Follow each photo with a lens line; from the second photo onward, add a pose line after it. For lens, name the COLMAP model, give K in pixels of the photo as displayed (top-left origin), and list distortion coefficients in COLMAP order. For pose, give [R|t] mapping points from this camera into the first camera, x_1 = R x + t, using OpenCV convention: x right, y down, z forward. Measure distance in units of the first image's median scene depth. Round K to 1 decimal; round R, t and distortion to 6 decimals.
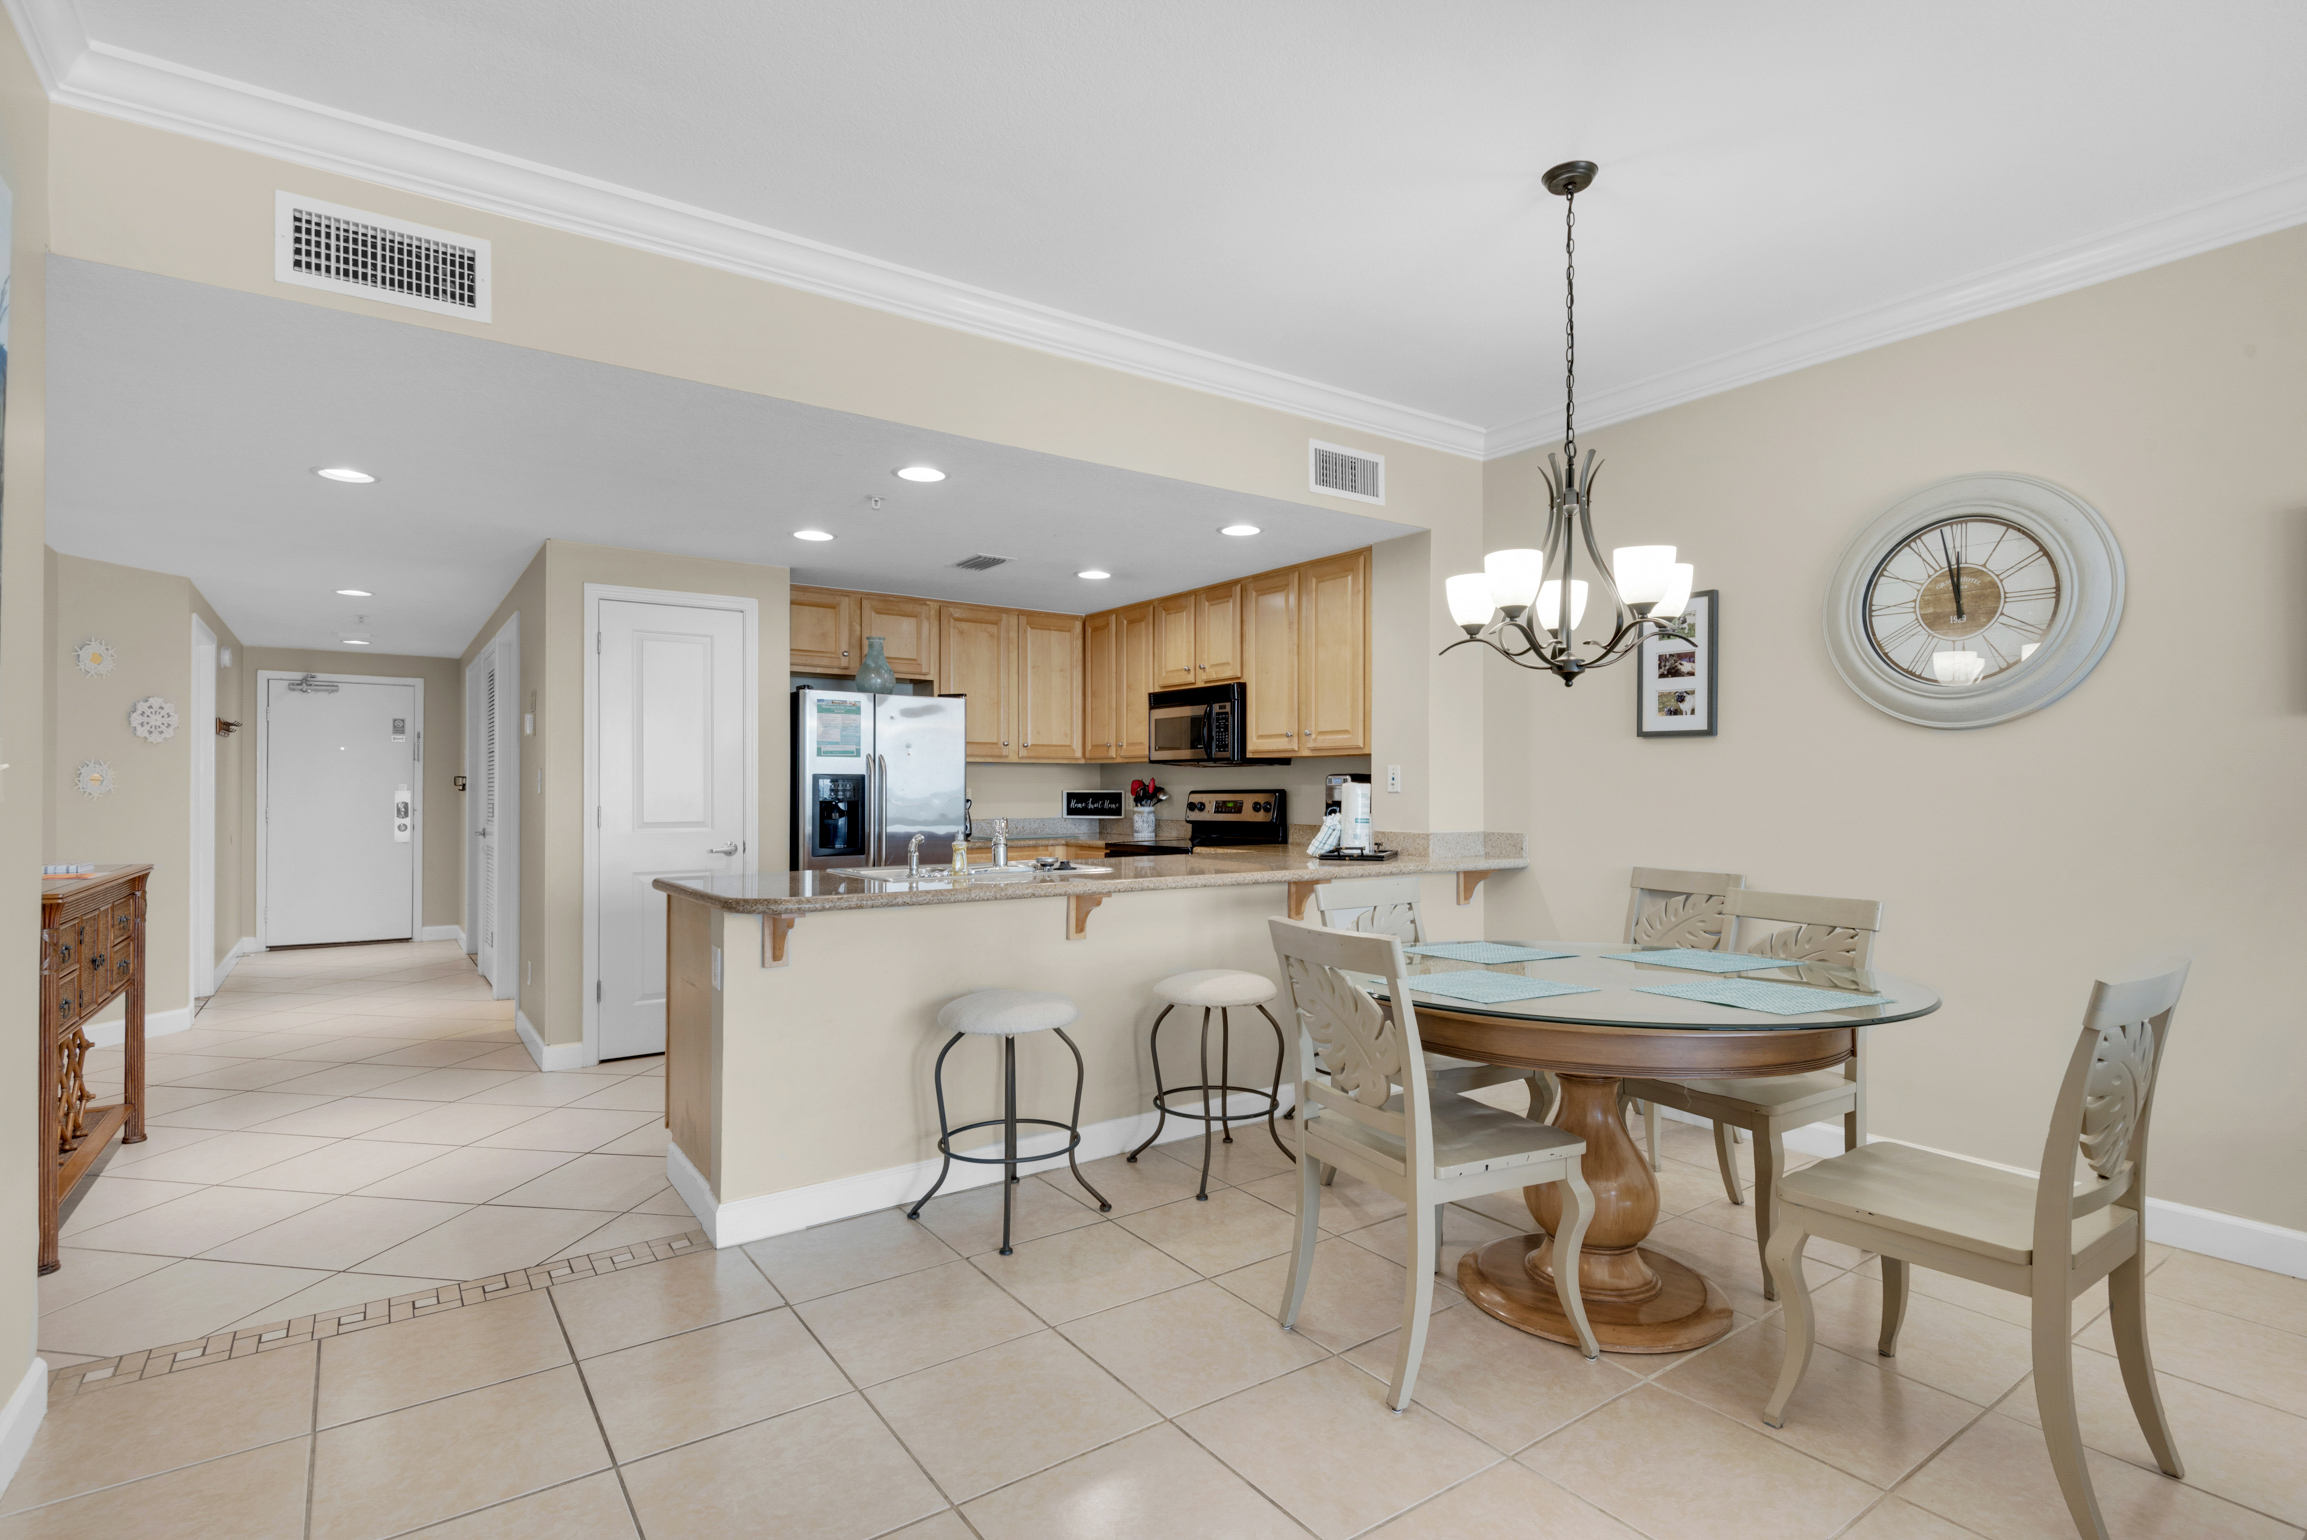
lens RADIAL K [[1105.5, 0, 1149.4], [0, 1105.5, 780.6], [0, 0, 1]] dist [-0.000503, -0.000133]
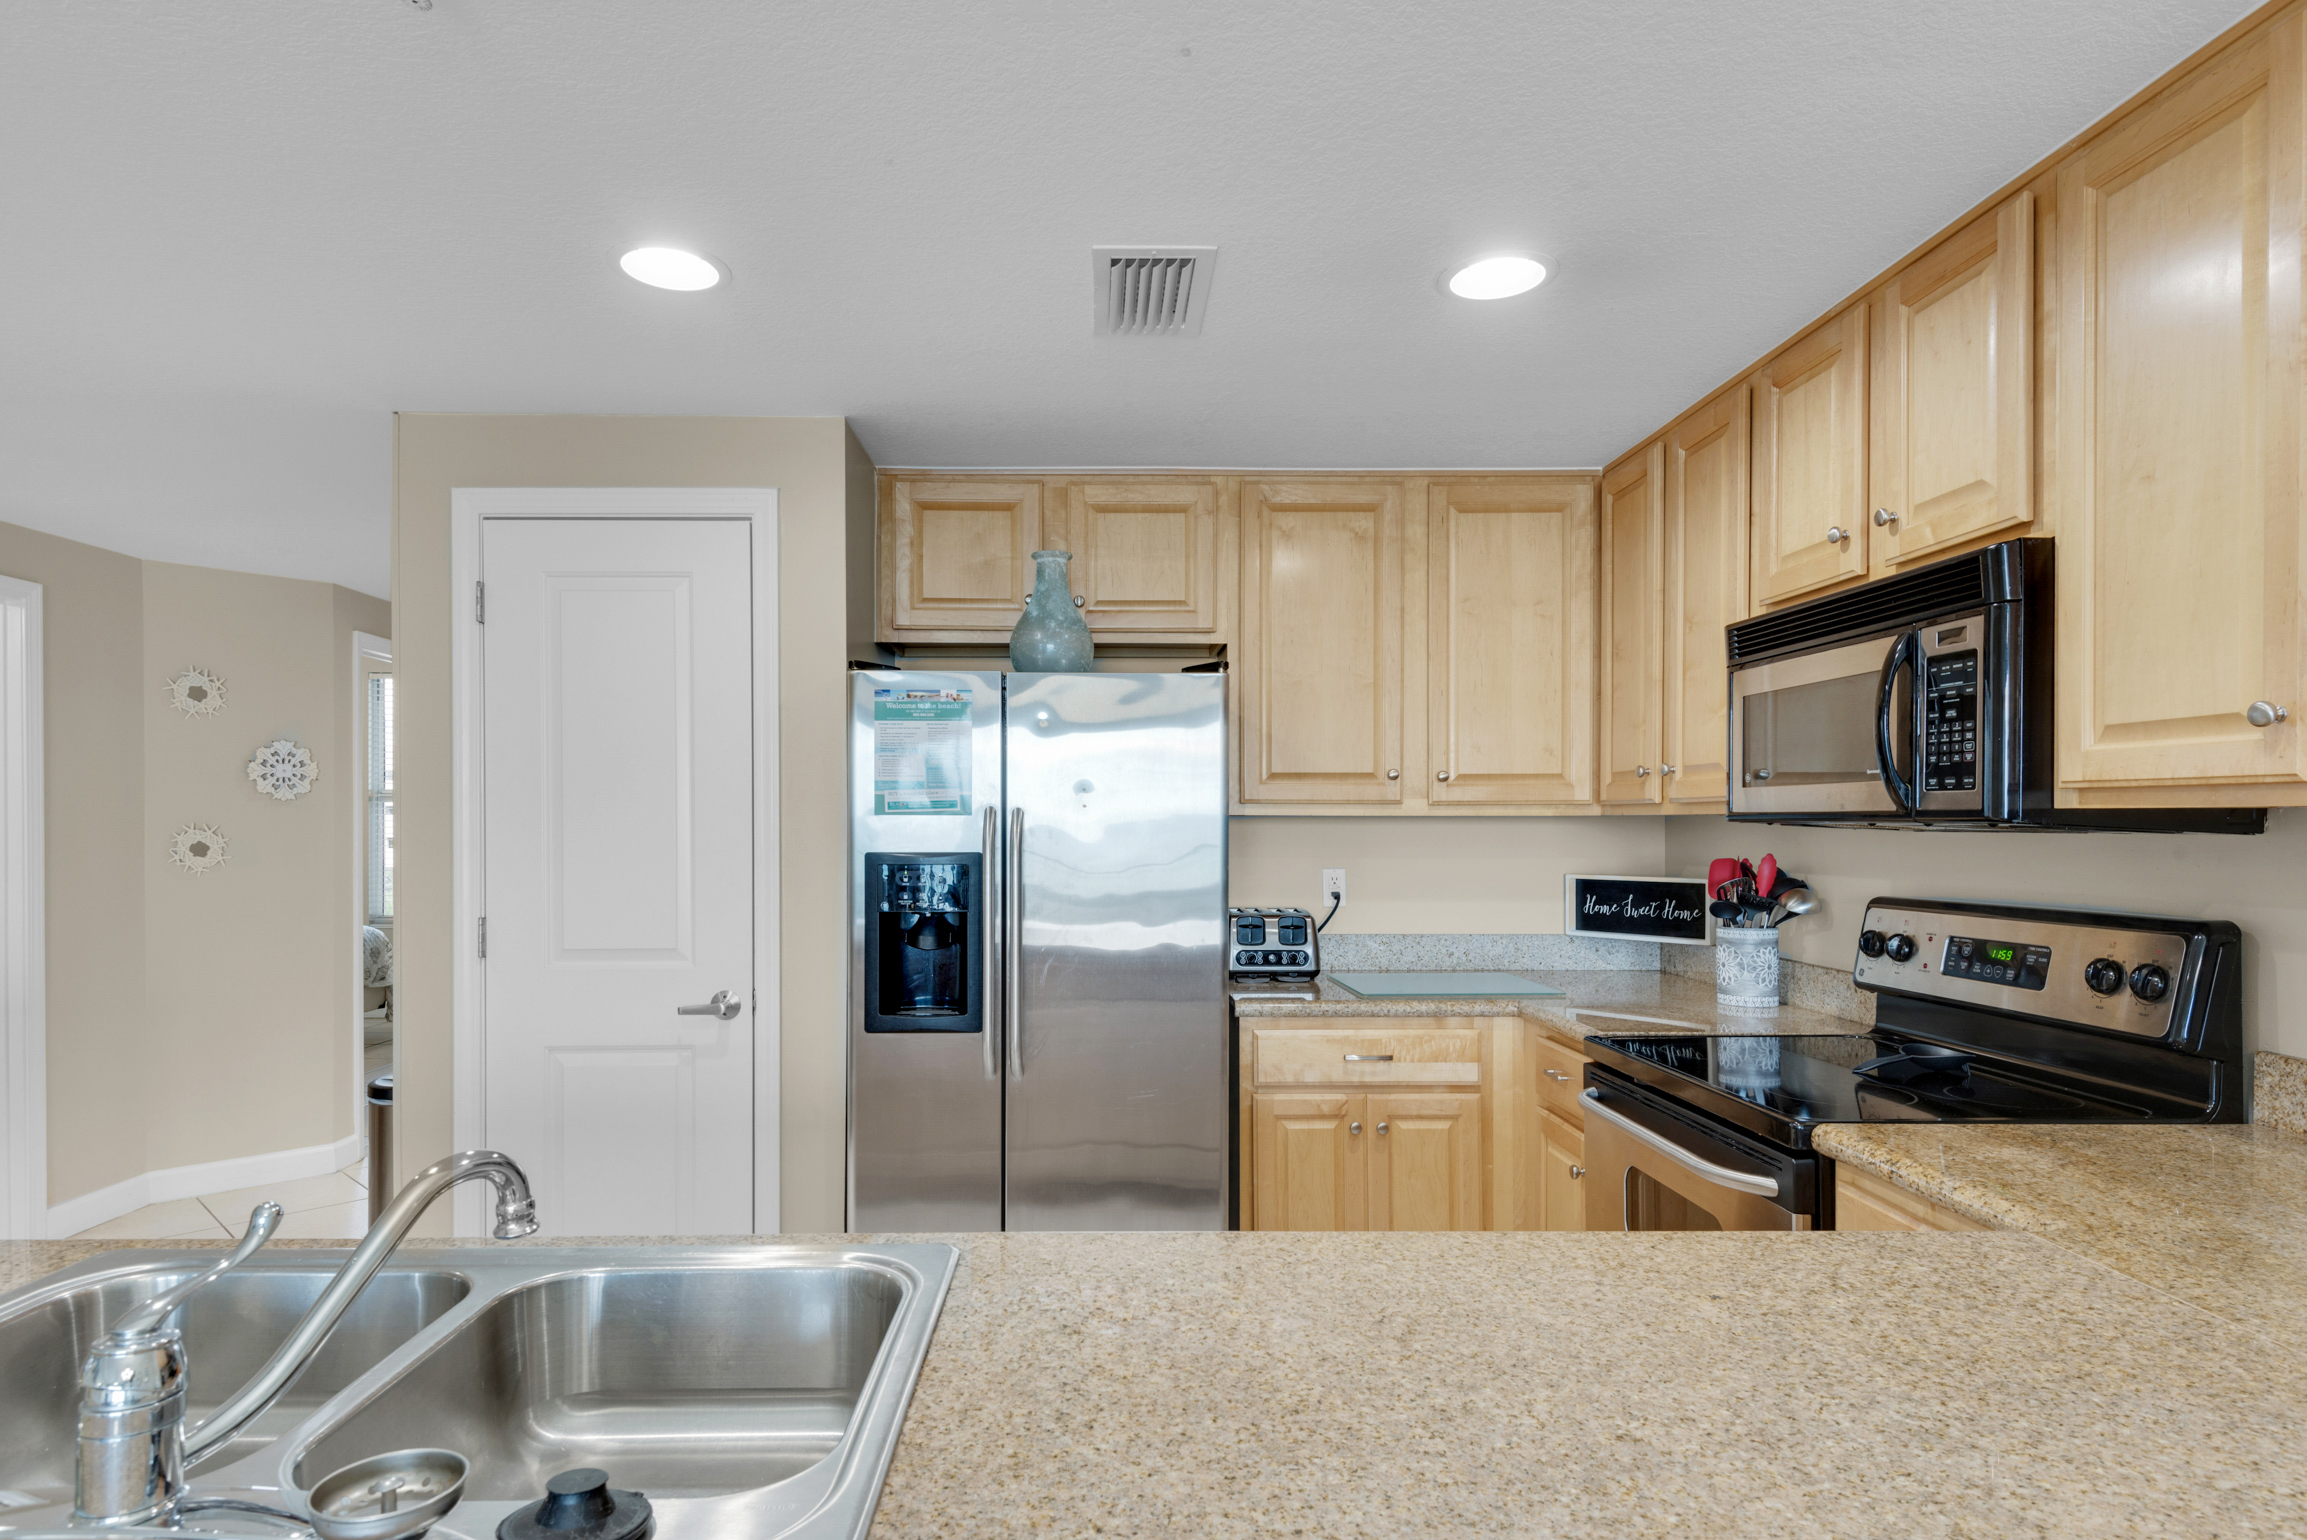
lens RADIAL K [[1231.6, 0, 1117.6], [0, 1231.6, 827.5], [0, 0, 1]] dist [0.035551, -0.036943]
pose [[0.827584, 0.000839, -0.561341, 0.062928], [0.005012, 0.999948, 0.008885, -0.018490], [0.561320, -0.010167, 0.827537, 0.564743]]
